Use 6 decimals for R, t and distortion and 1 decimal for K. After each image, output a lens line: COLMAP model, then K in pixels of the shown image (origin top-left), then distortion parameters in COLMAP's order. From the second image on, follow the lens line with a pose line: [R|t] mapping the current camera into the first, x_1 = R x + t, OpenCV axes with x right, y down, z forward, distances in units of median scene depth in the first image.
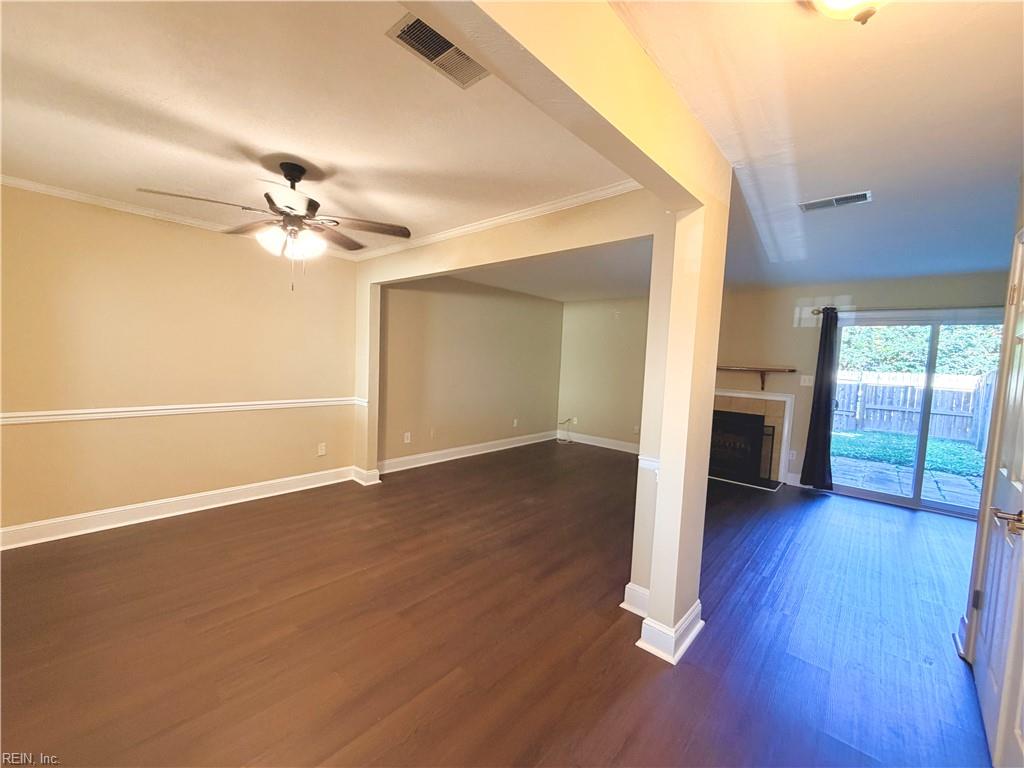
lens RADIAL K [[410.6, 0, 517.0], [0, 410.6, 389.7], [0, 0, 1]] dist [0.013153, -0.000865]
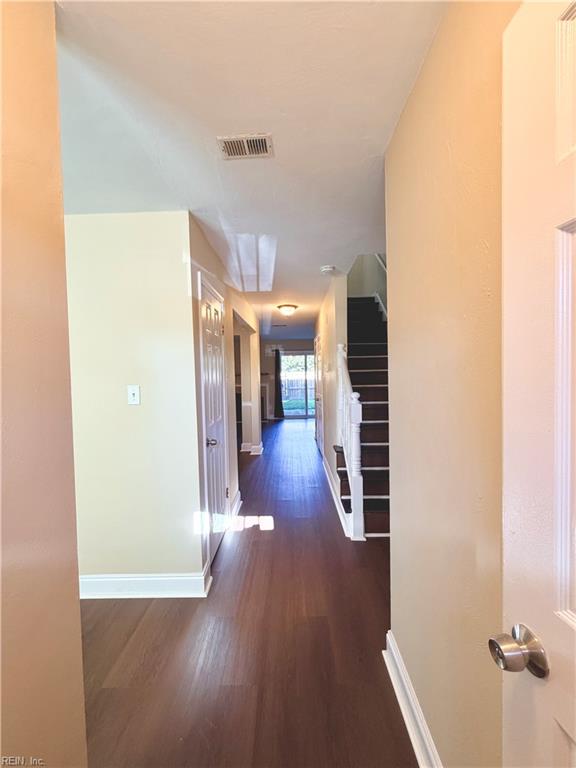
lens RADIAL K [[307.9, 0, 287.0], [0, 307.9, 386.1], [0, 0, 1]] dist [0.013153, -0.000865]
pose [[0.758873, -0.087637, 0.645315, -0.510750], [0.104627, 0.994439, 0.012011, 0.020168], [-0.642779, 0.058402, 0.763822, -0.565614]]
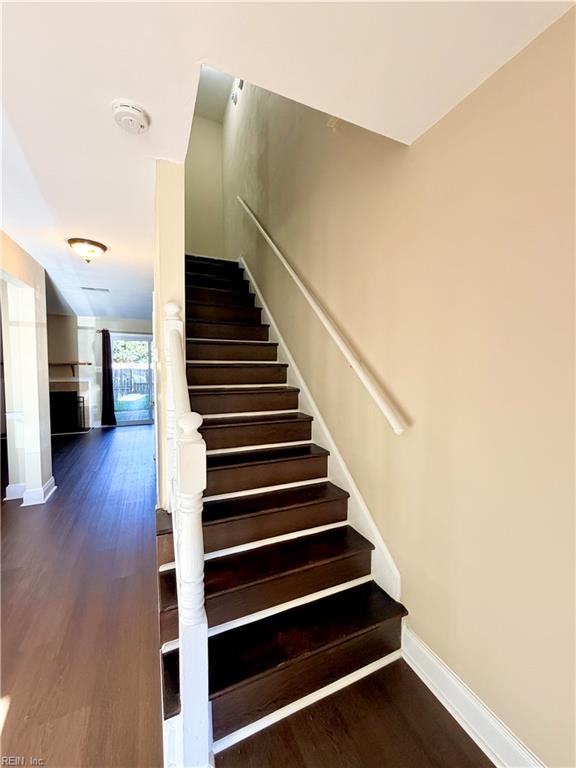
lens RADIAL K [[307.9, 0, 289.8], [0, 307.9, 379.2], [0, 0, 1]] dist [0.013153, -0.000865]
pose [[0.409232, -0.086005, 0.908368, -0.219973], [0.084472, 0.994843, 0.056137, 0.019125], [-0.908512, 0.053759, 0.414387, -0.370680]]
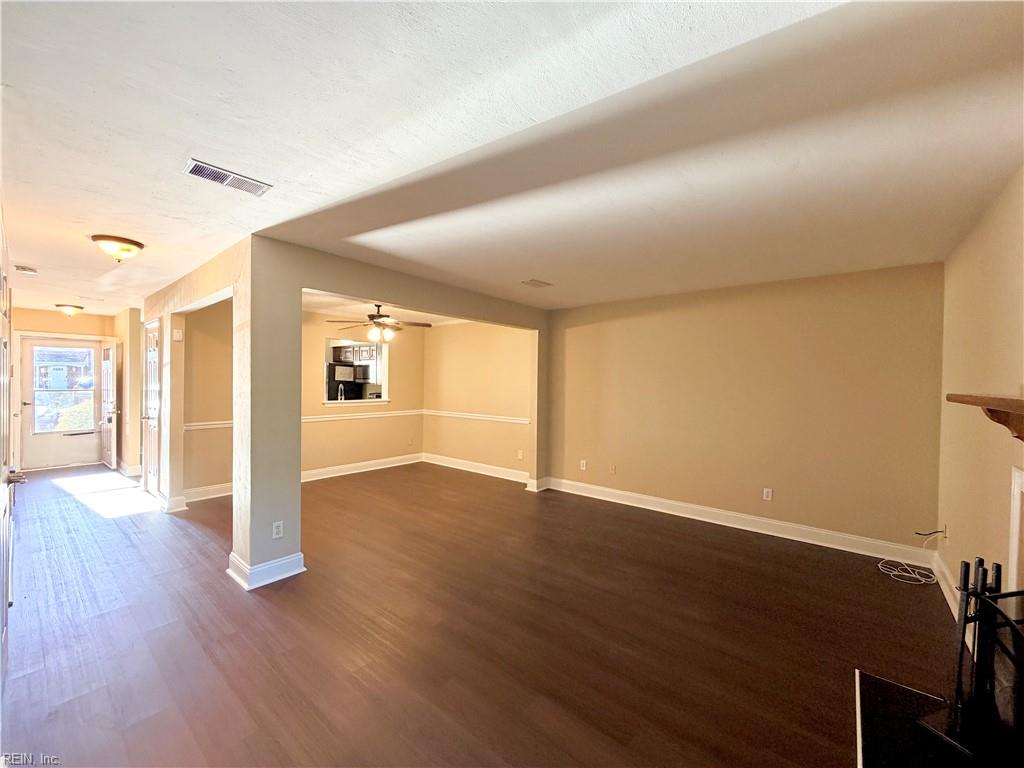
lens RADIAL K [[410.6, 0, 507.7], [0, 410.6, 382.6], [0, 0, 1]] dist [0.013153, -0.000865]
pose [[0.030554, -0.027160, -0.999164, 0.924232], [-0.075524, 0.996710, -0.029402, -0.059495], [0.996676, 0.076359, 0.028403, 0.870008]]
